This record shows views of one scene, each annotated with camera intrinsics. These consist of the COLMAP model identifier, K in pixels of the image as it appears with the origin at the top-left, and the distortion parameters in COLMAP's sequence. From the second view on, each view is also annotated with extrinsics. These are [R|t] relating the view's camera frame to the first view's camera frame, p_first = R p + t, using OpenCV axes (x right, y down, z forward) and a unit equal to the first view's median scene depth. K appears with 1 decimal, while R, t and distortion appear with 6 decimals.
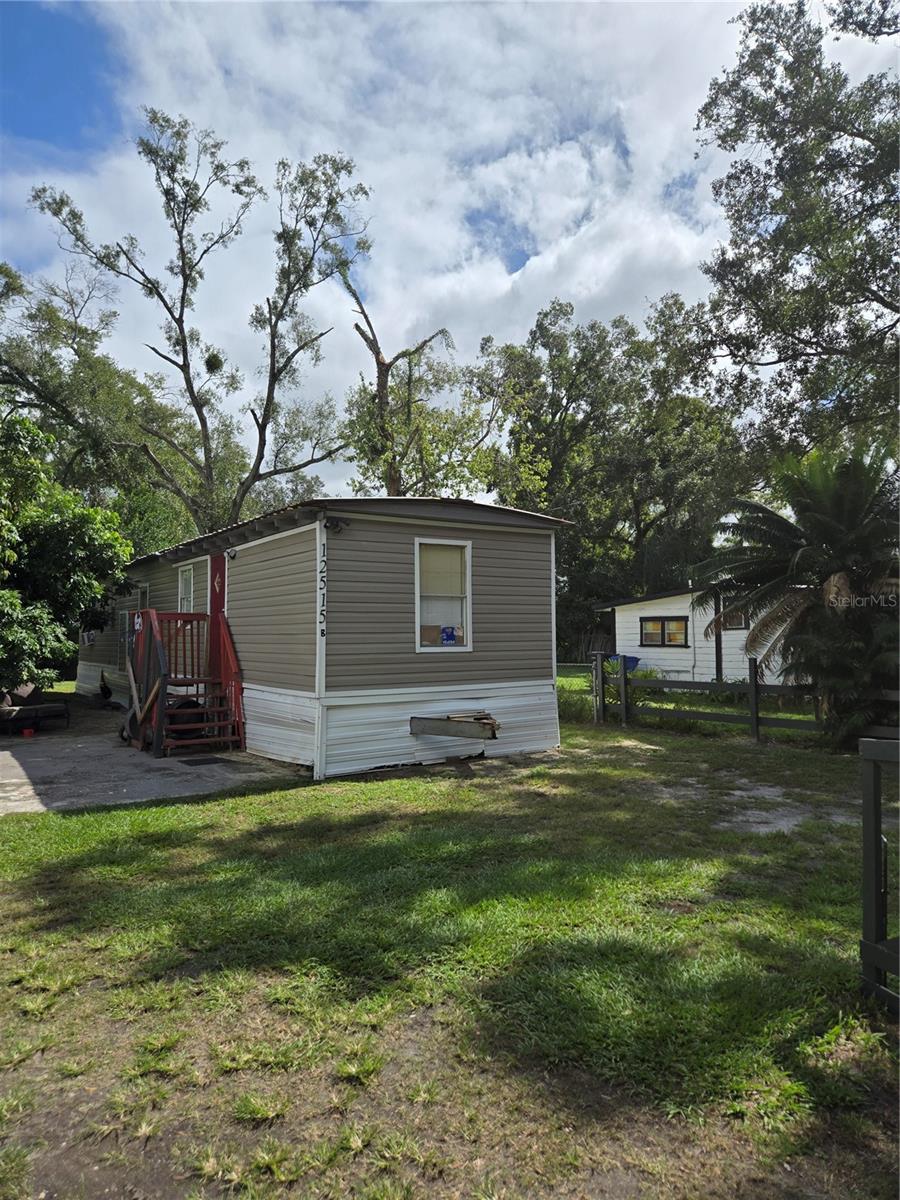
lens RADIAL K [[798.0, 0, 459.2], [0, 798.0, 587.8], [0, 0, 1]] dist [0.075403, -0.052039]
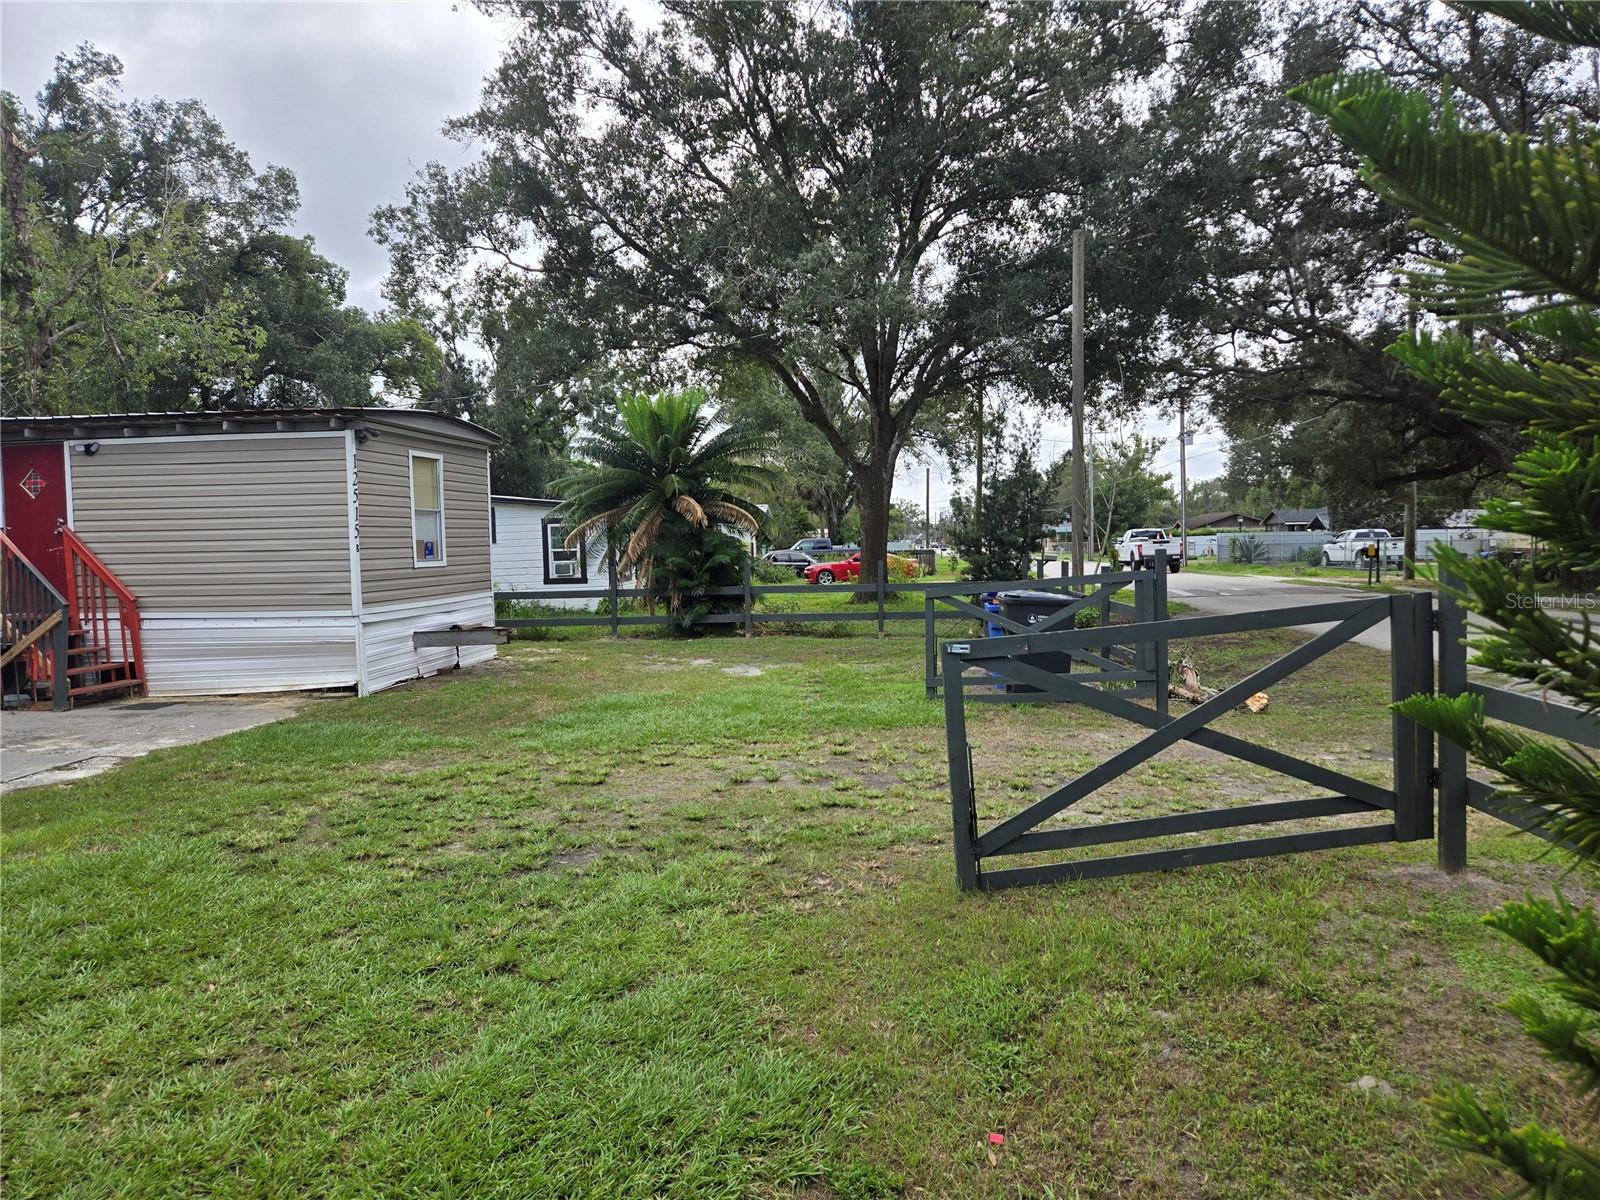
lens RADIAL K [[1064.0, 0, 800.7], [0, 1064.0, 596.7], [0, 0, 1]] dist [0.075403, -0.052039]
pose [[0.659775, -0.048653, 0.749886, -0.373337], [-0.027877, 0.995630, 0.089124, -0.007422], [-0.750946, -0.079707, 0.655536, -0.118100]]
